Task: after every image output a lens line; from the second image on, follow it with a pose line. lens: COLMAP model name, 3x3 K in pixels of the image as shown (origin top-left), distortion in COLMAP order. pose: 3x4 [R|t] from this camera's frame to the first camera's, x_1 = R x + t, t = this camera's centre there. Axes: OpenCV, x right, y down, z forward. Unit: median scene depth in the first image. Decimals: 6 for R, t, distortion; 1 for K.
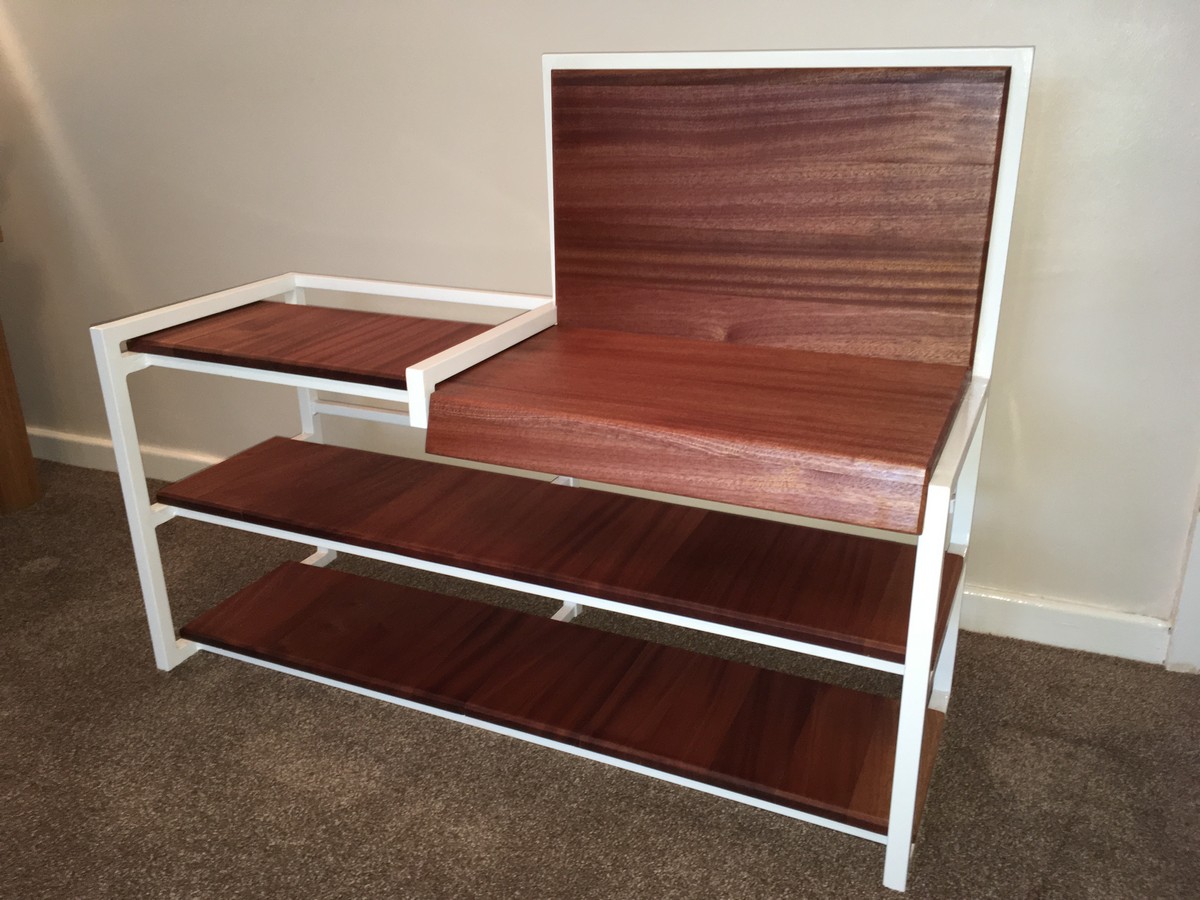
lens RADIAL K [[1020.3, 0, 600.0], [0, 1020.3, 450.0], [0, 0, 1]] dist [0.097471, -0.148135]
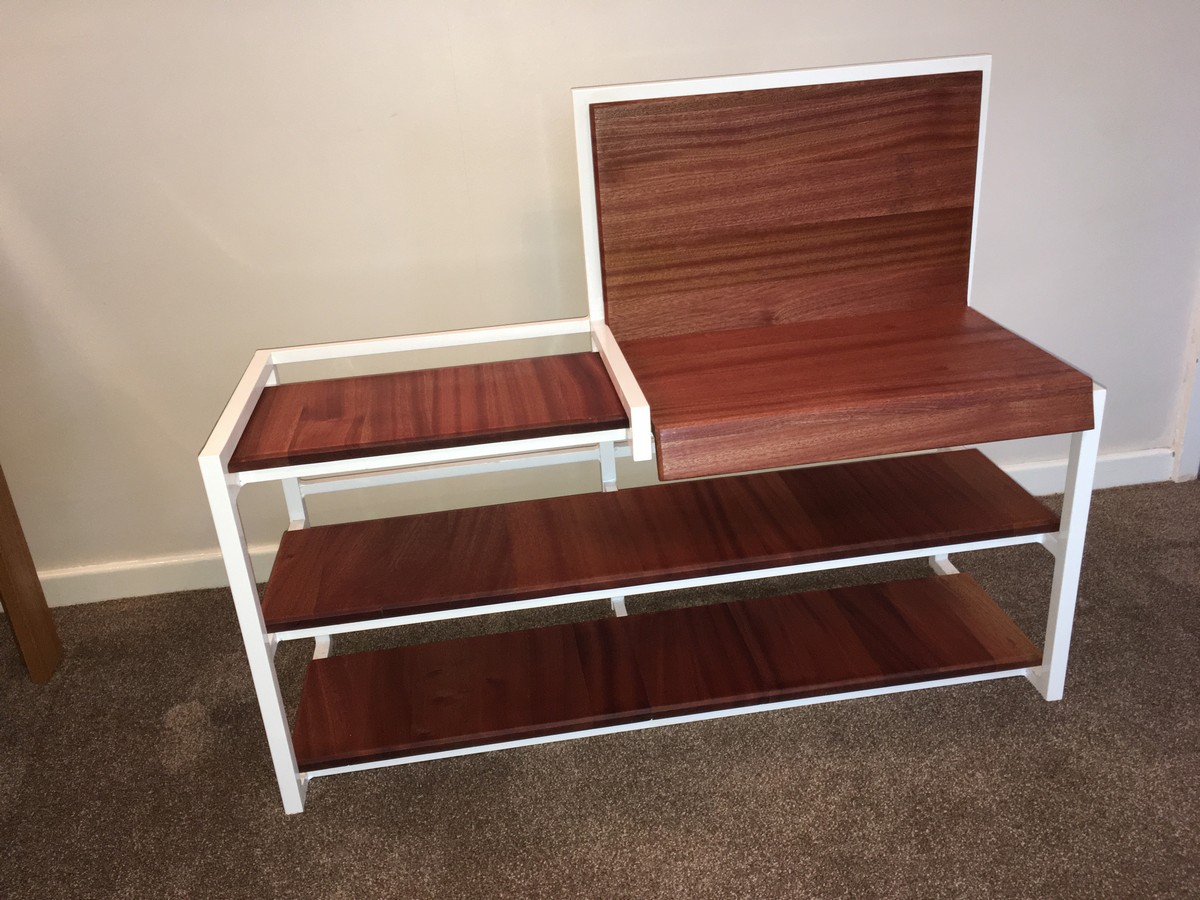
lens RADIAL K [[1020.3, 0, 600.0], [0, 1020.3, 450.0], [0, 0, 1]] dist [0.097471, -0.148135]
pose [[0.840570, -0.258521, 0.476035, -0.644141], [0.245056, 0.965186, 0.091451, -0.126391], [-0.483104, 0.039784, 0.874659, 0.096979]]
